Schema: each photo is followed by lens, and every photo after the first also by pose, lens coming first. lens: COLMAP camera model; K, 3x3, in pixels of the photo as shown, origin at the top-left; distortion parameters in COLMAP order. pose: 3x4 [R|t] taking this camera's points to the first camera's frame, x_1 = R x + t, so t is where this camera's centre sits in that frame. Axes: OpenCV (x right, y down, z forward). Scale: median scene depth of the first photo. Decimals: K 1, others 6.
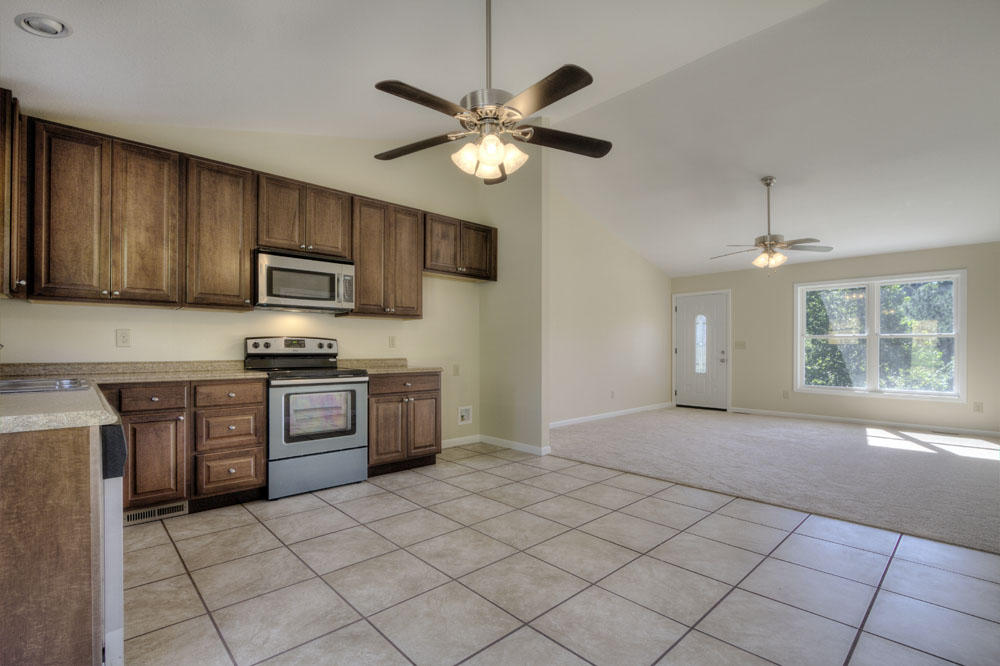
lens RADIAL K [[457.6, 0, 489.8], [0, 457.6, 349.4], [0, 0, 1]] dist [-0.017381, 0.000441]
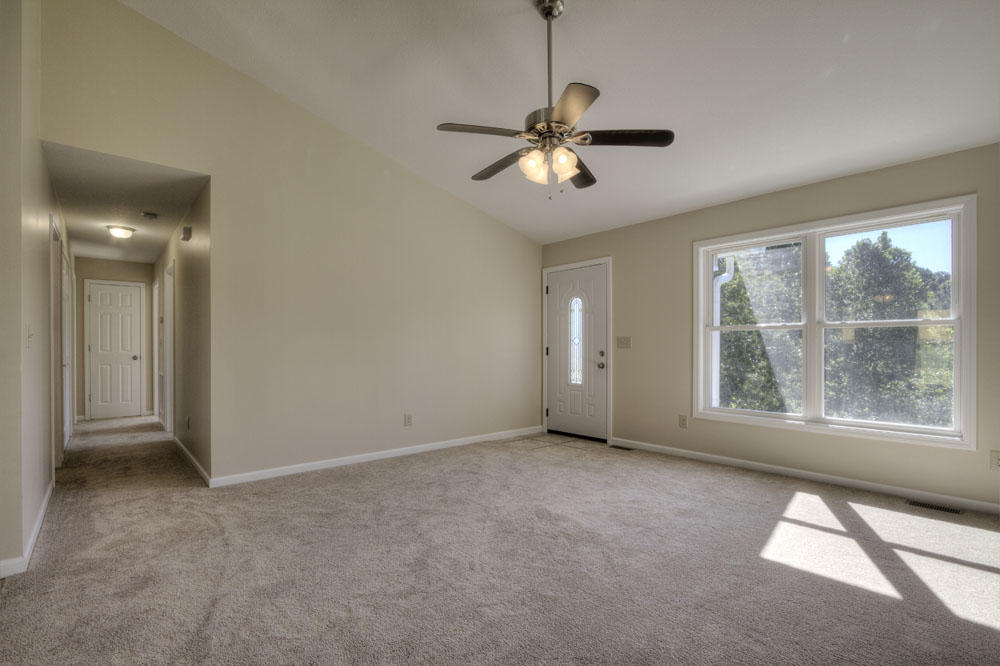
lens RADIAL K [[457.6, 0, 489.8], [0, 457.6, 349.4], [0, 0, 1]] dist [-0.017381, 0.000441]
pose [[0.999393, -0.001815, -0.034788, 0.372467], [0.001791, 0.999998, -0.000716, 0.000926], [0.034789, 0.000653, 0.999394, 0.332812]]
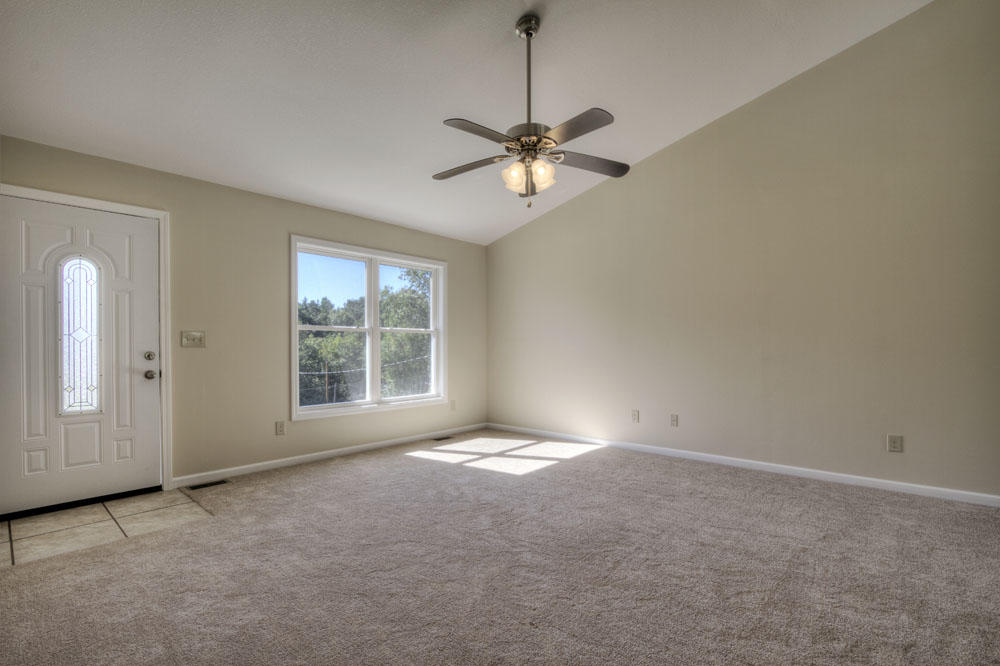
lens RADIAL K [[457.6, 0, 489.8], [0, 457.6, 349.4], [0, 0, 1]] dist [-0.017381, 0.000441]
pose [[-0.089138, -0.003919, 0.996012, 0.059180], [0.010000, 0.999938, 0.004829, 0.001653], [-0.995969, 0.010391, -0.089093, 0.718775]]
